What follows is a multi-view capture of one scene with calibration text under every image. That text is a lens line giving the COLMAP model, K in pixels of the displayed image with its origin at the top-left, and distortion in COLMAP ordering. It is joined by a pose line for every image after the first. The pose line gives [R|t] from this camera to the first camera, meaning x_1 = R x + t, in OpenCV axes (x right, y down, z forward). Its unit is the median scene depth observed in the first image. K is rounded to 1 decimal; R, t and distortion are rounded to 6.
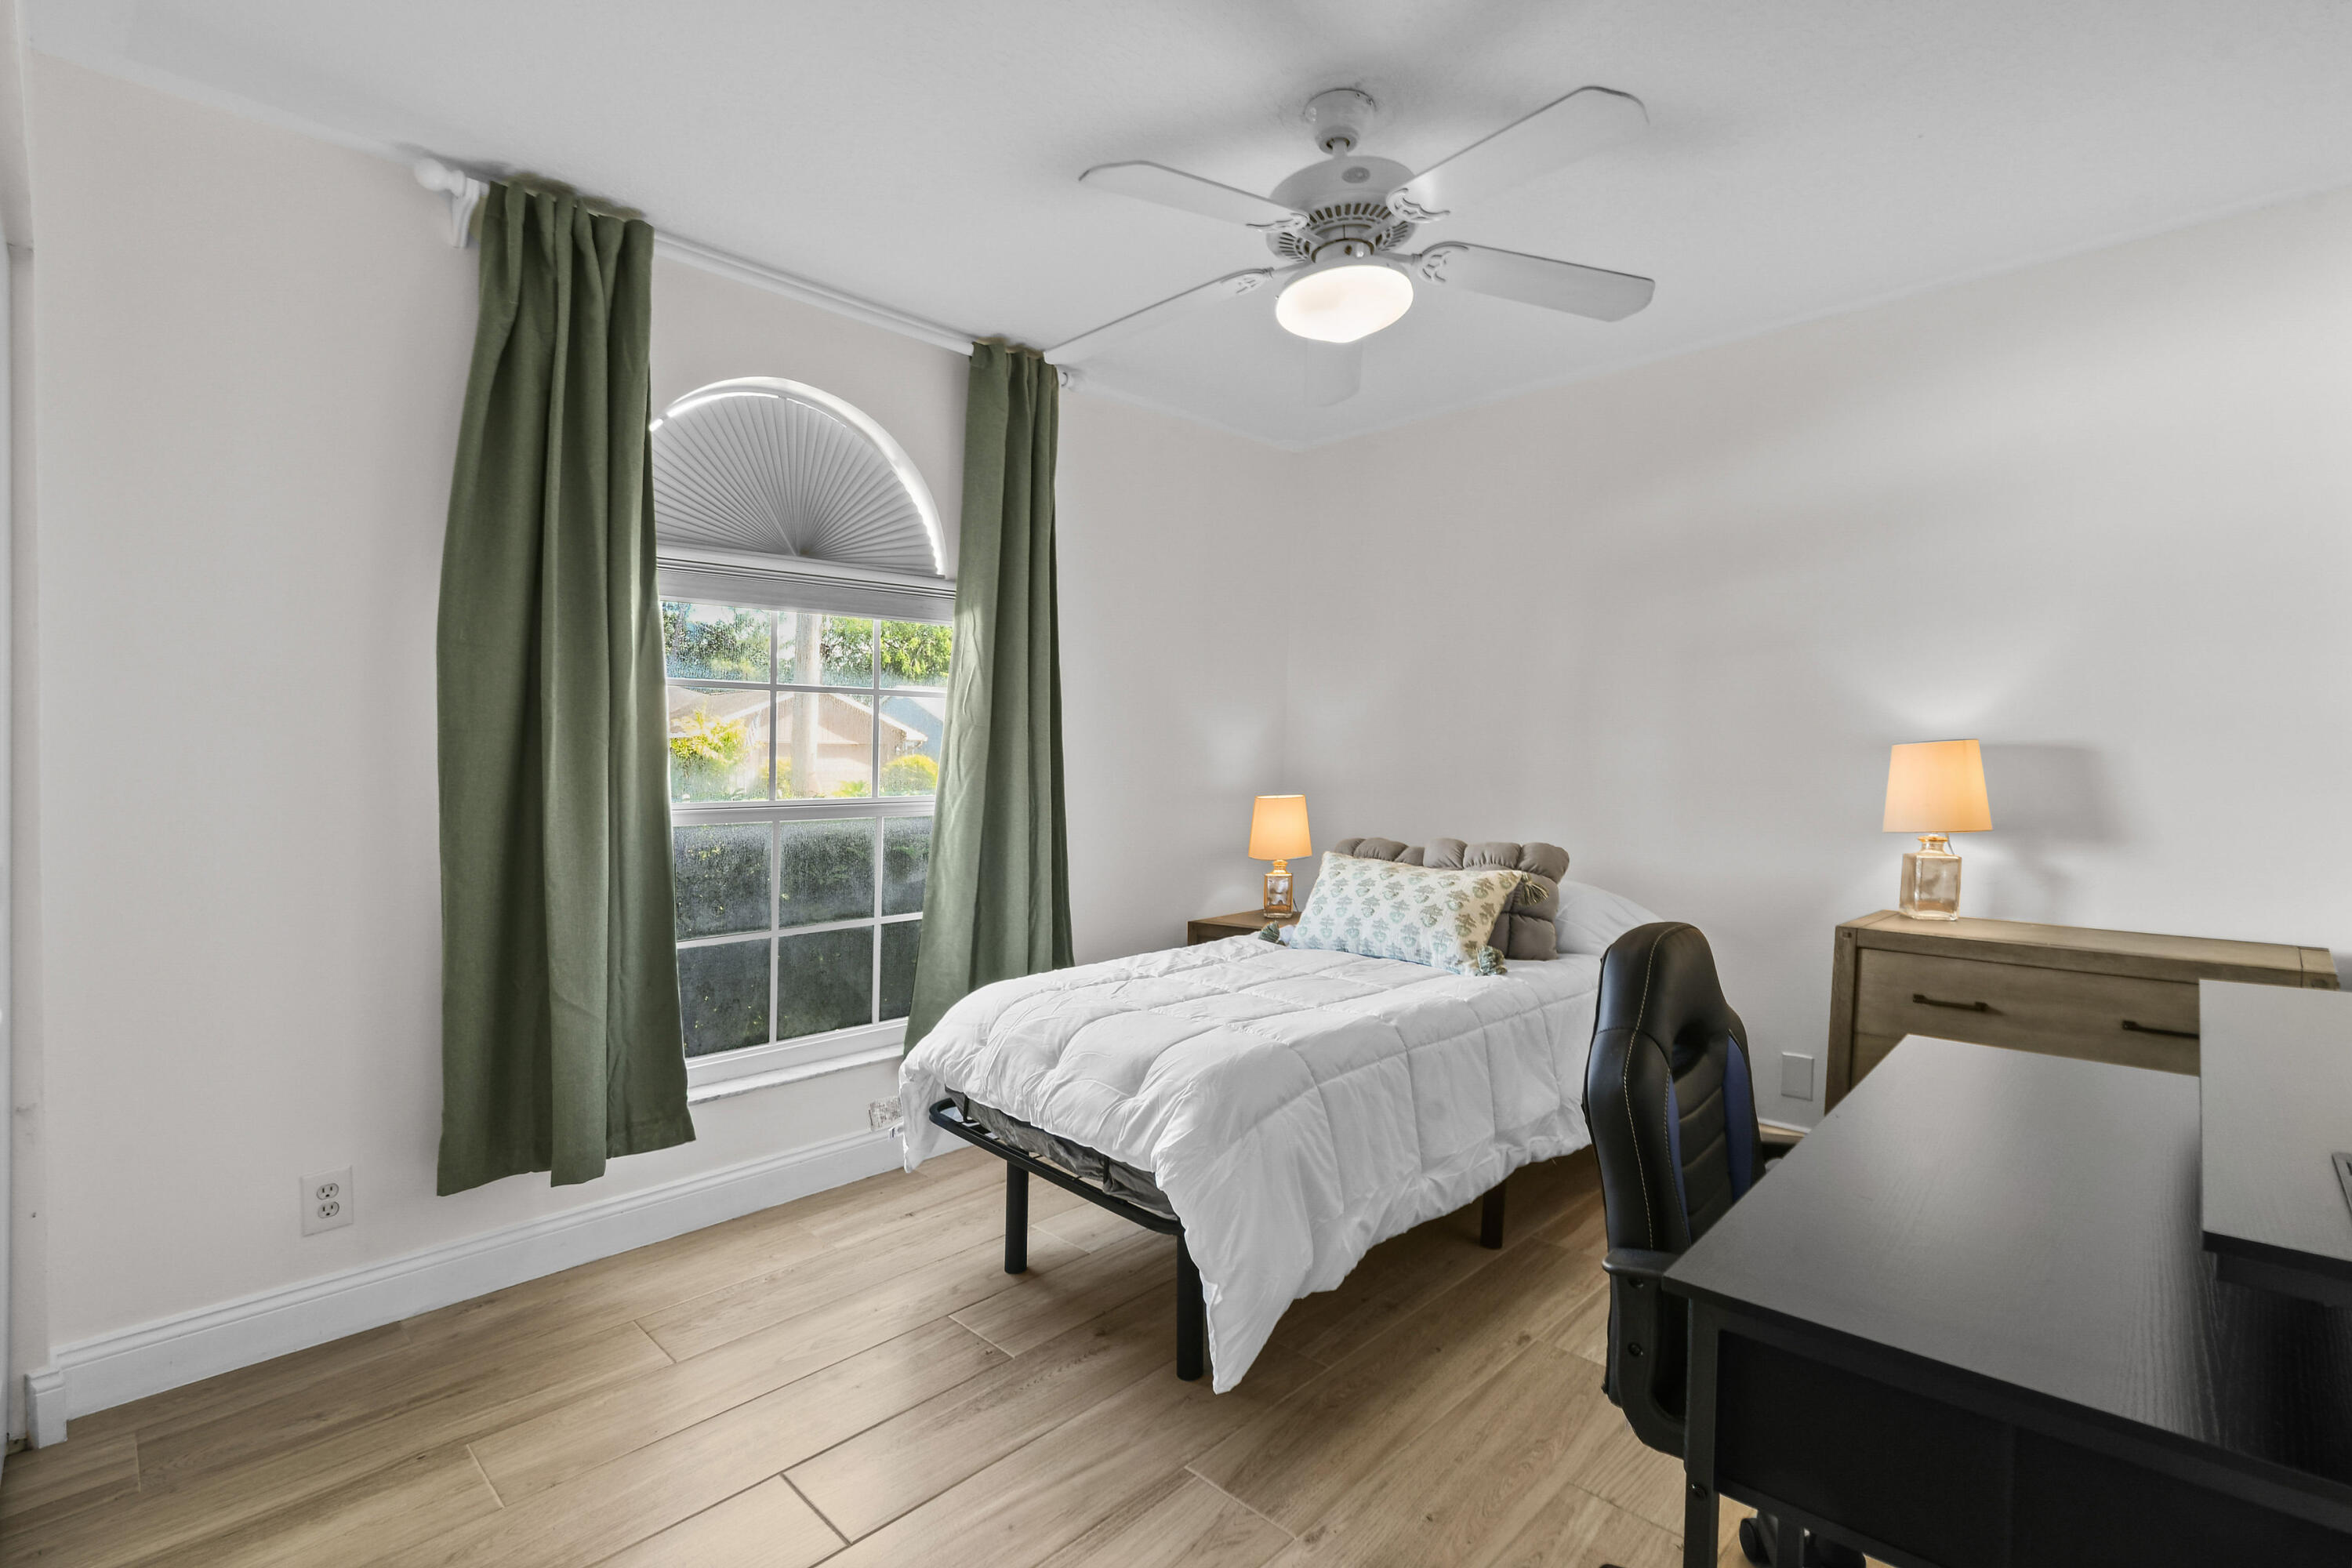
lens RADIAL K [[1062.1, 0, 1178.1], [0, 1062.1, 809.3], [0, 0, 1]] dist [0.001419, 0.000118]
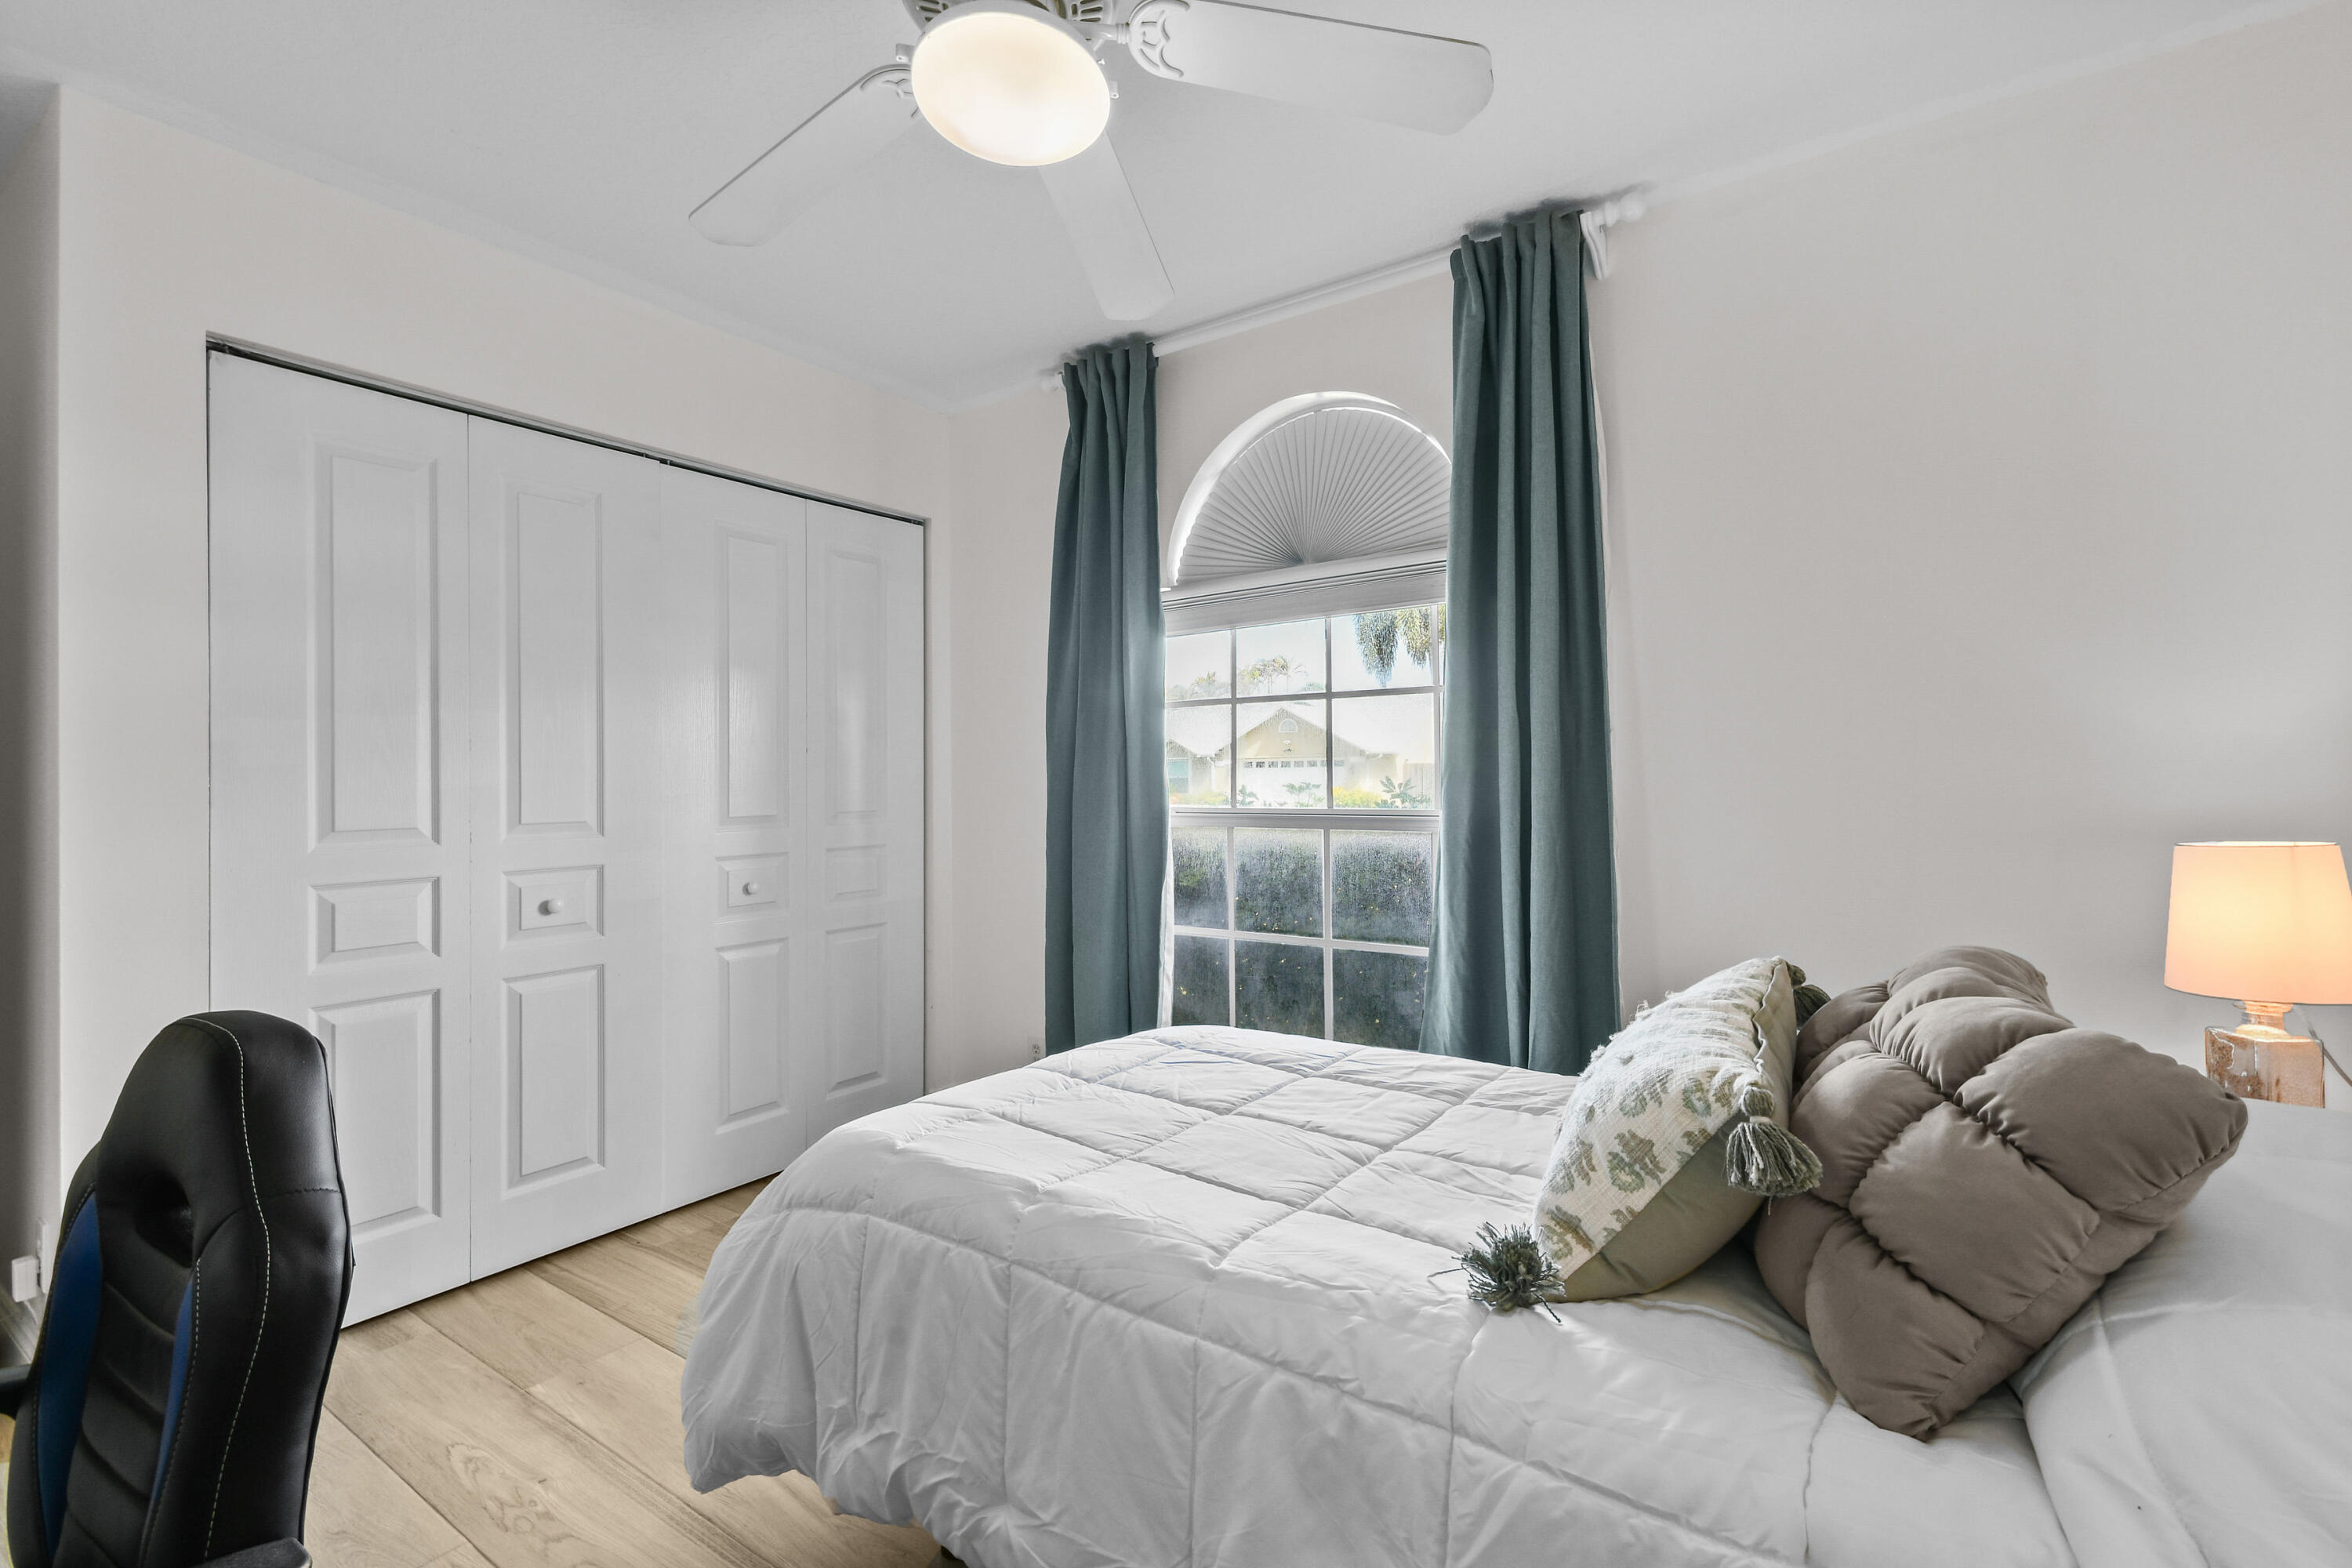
lens RADIAL K [[1041.3, 0, 1177.1], [0, 1041.3, 765.5], [0, 0, 1]] dist [0.004182, 0.000363]
pose [[0.166998, -0.012976, -0.985872, 0.654784], [-0.033898, 0.999247, -0.018894, -0.030217], [0.985374, 0.036574, 0.166432, 0.809097]]
